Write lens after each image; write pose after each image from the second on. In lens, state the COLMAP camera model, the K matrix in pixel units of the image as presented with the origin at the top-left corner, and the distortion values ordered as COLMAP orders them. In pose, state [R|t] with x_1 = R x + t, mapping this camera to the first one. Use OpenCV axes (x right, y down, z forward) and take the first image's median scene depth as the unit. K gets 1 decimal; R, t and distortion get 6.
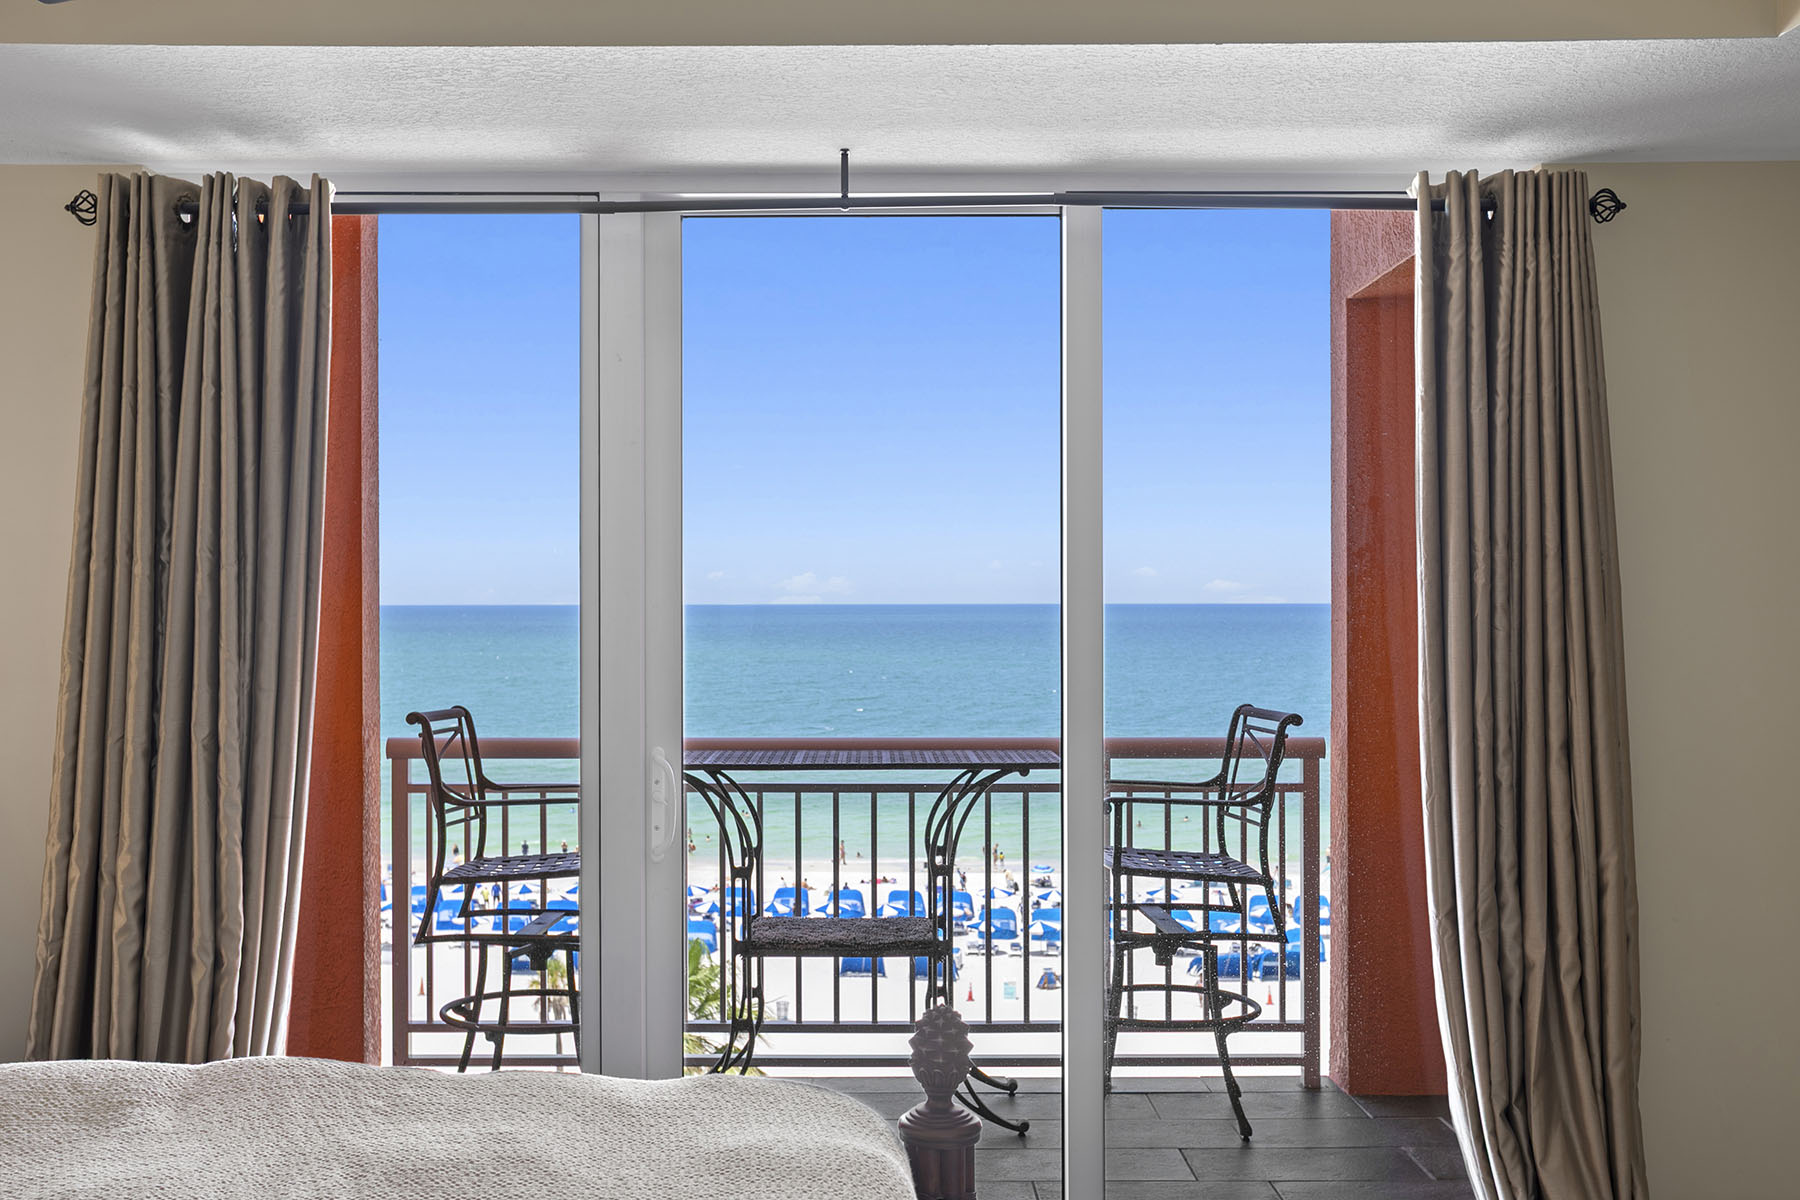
lens RADIAL K [[1949.1, 0, 900.9], [0, 1949.1, 601.8], [0, 0, 1]] dist [0.014335, 0.000000]
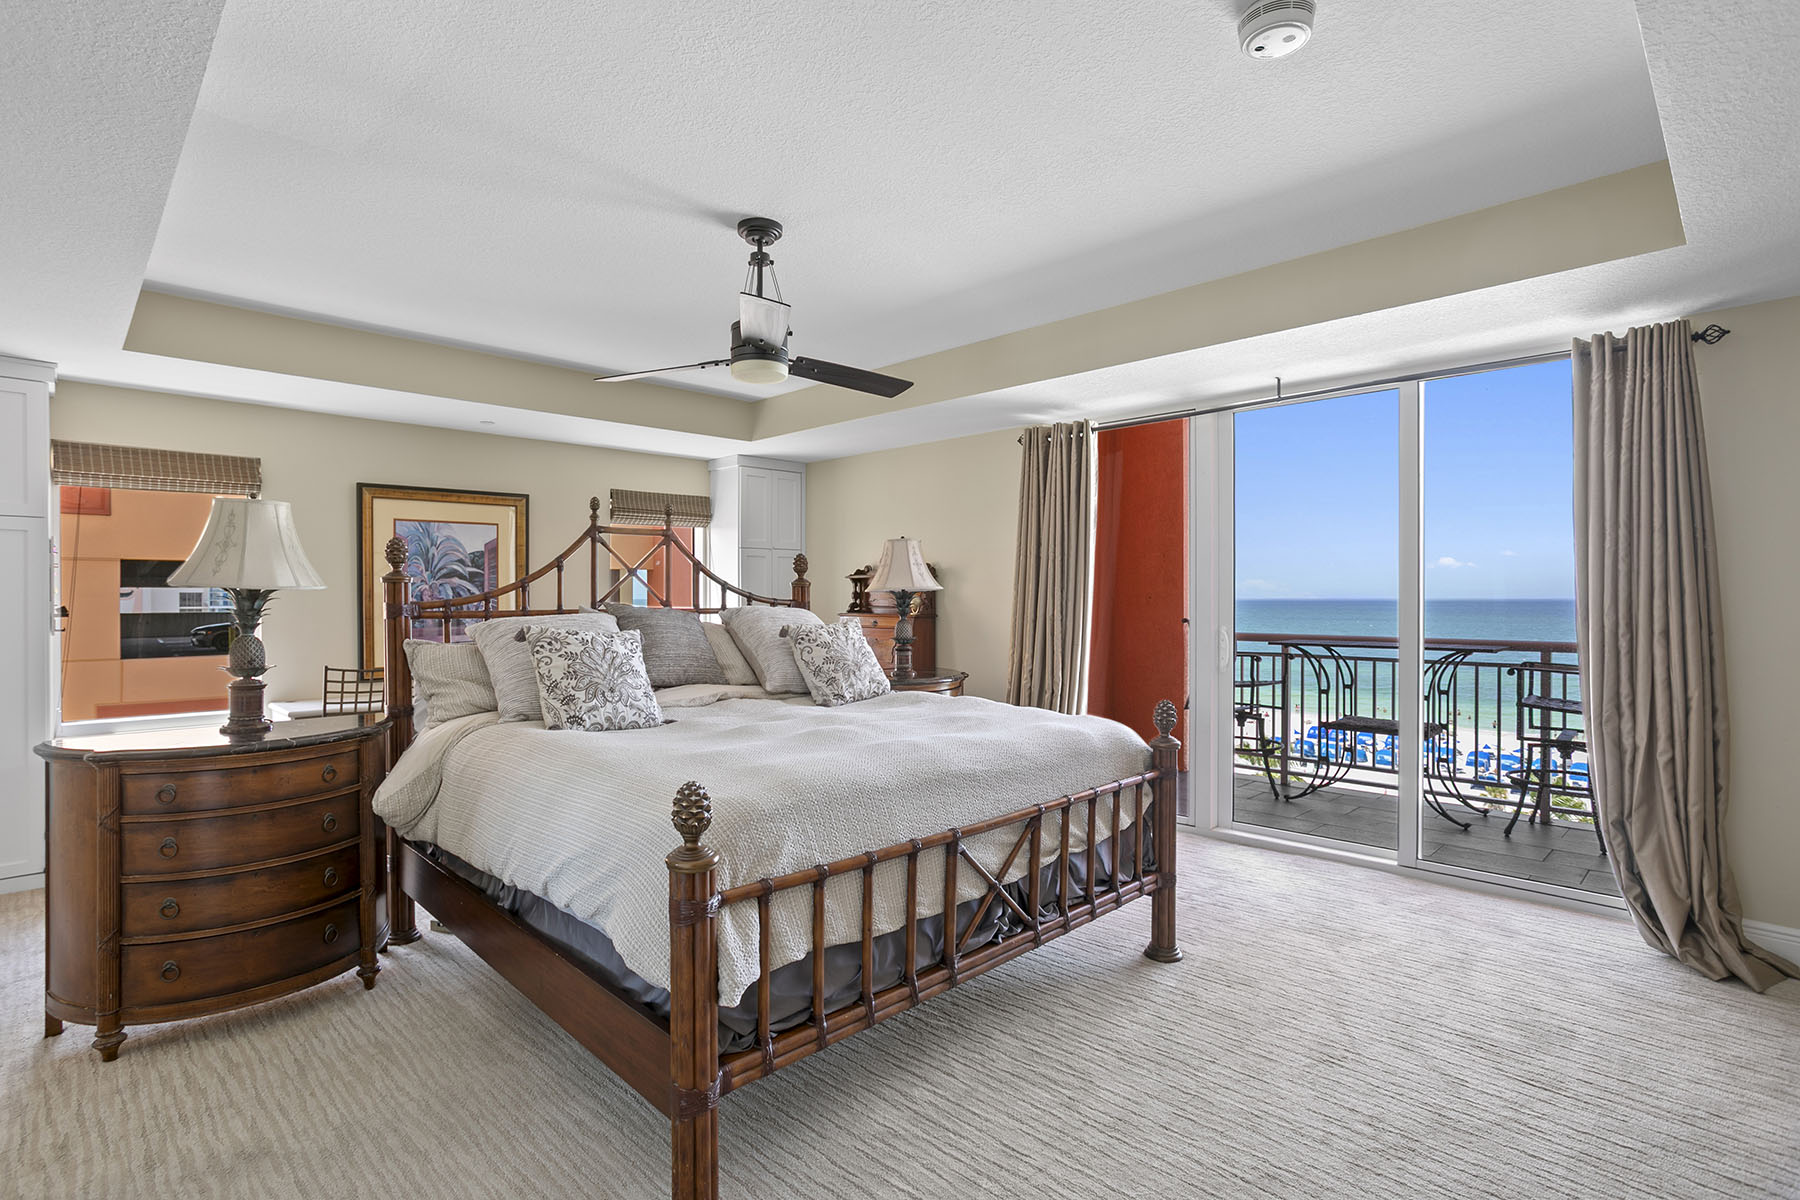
lens RADIAL K [[853.8, 0, 900.0], [0, 853.8, 600.9], [0, 0, 1]] dist [-0.040287, 0.017632]
pose [[0.716150, 0.004869, -0.697930, 0.370825], [0.000117, 0.999975, 0.007097, 0.037914], [0.697947, -0.005164, 0.716131, -0.076551]]
